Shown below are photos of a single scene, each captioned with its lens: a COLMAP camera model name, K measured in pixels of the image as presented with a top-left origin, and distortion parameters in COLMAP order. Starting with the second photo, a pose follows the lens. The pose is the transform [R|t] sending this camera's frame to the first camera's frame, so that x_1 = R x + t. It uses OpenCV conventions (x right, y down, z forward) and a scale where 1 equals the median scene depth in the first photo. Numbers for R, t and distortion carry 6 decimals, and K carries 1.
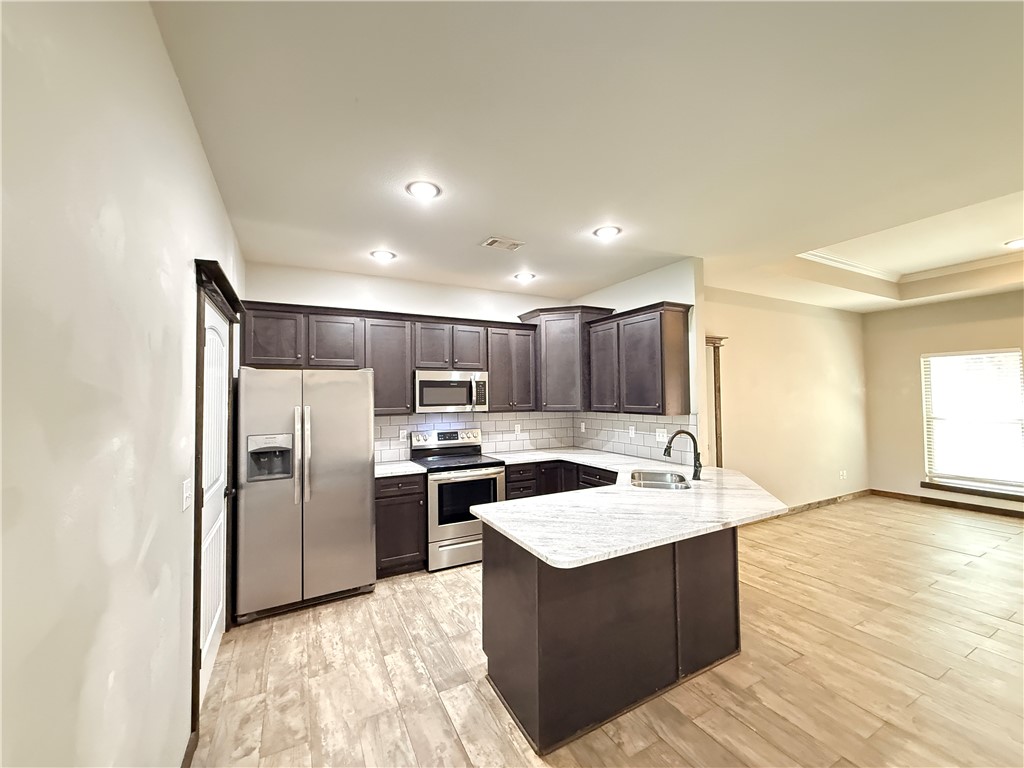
lens RADIAL K [[407.1, 0, 508.8], [0, 407.1, 384.7], [0, 0, 1]] dist [-0.000171, -0.000101]
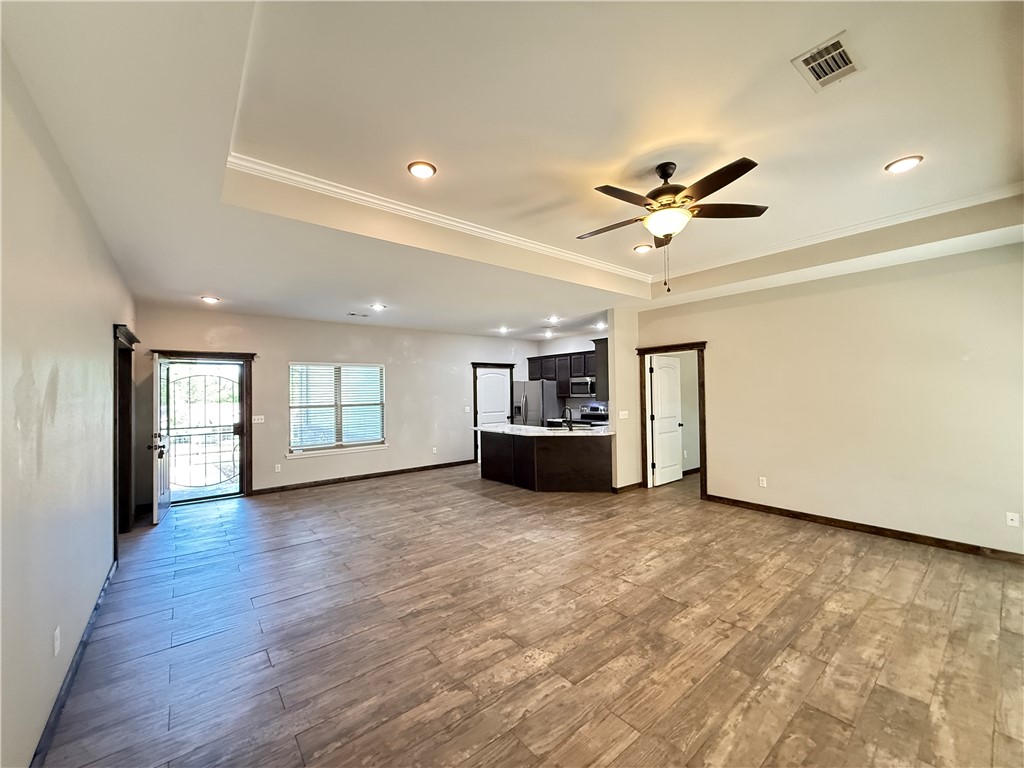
lens RADIAL K [[406.7, 0, 508.3], [0, 406.7, 380.6], [0, 0, 1]] dist [0.000912, 0.000053]
pose [[0.191639, -0.016086, -0.981334, 1.827942], [0.040744, 0.999134, -0.008422, -0.015011], [0.980619, -0.038370, 0.192128, 0.219498]]
